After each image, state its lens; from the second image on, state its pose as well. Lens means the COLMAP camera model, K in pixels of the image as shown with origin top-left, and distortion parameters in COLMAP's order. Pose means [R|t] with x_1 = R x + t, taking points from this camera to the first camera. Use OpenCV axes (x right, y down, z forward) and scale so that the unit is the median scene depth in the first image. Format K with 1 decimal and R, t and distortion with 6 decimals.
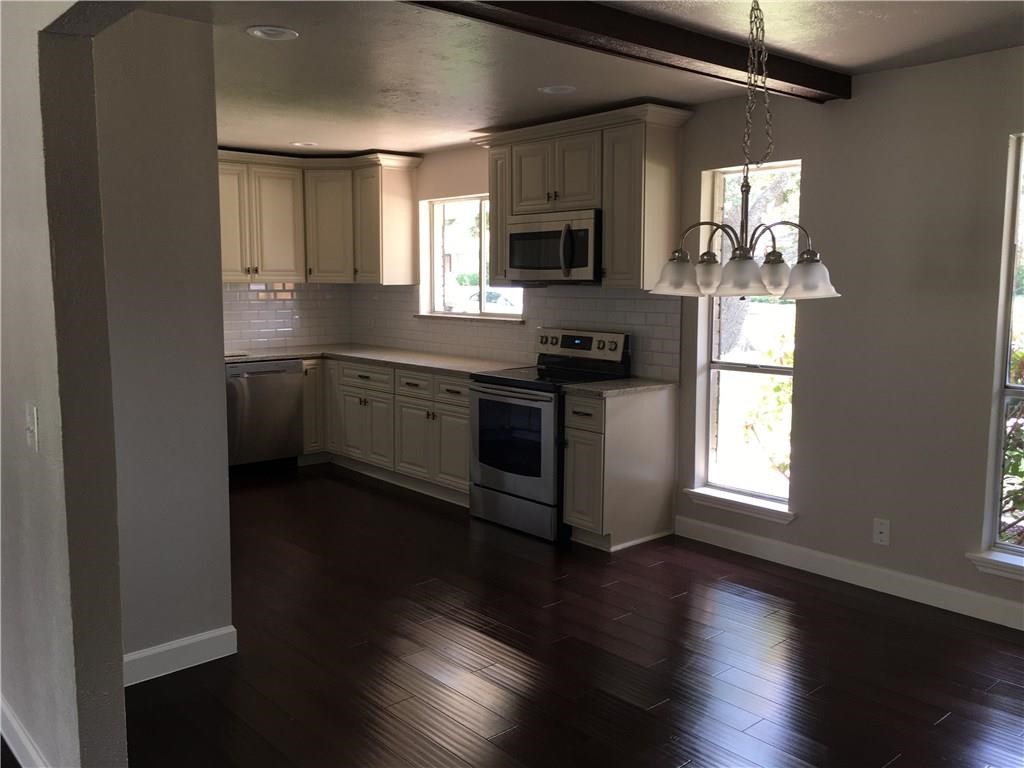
lens RADIAL K [[865.7, 0, 509.3], [0, 865.7, 369.6], [0, 0, 1]] dist [0.083643, -0.112953]
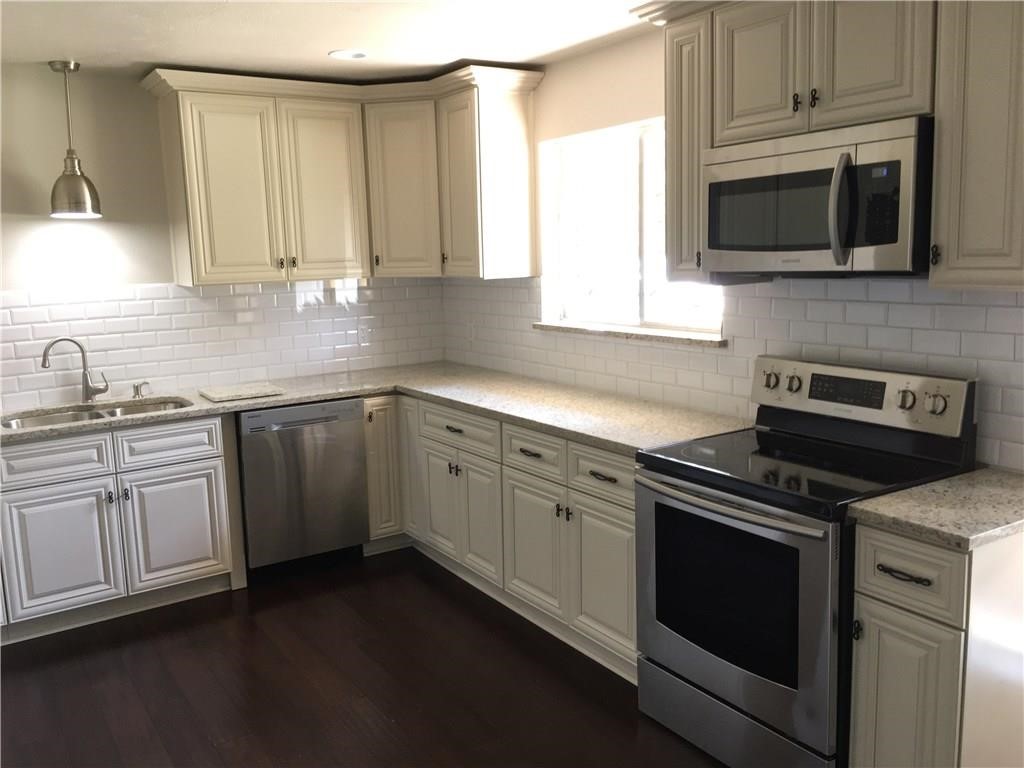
lens RADIAL K [[865.7, 0, 509.3], [0, 865.7, 369.6], [0, 0, 1]] dist [0.083643, -0.112953]
pose [[0.989056, -0.011600, -0.147086, -0.039928], [0.016489, 0.999350, 0.032066, -0.058901], [0.146618, -0.034140, 0.988604, 0.427587]]
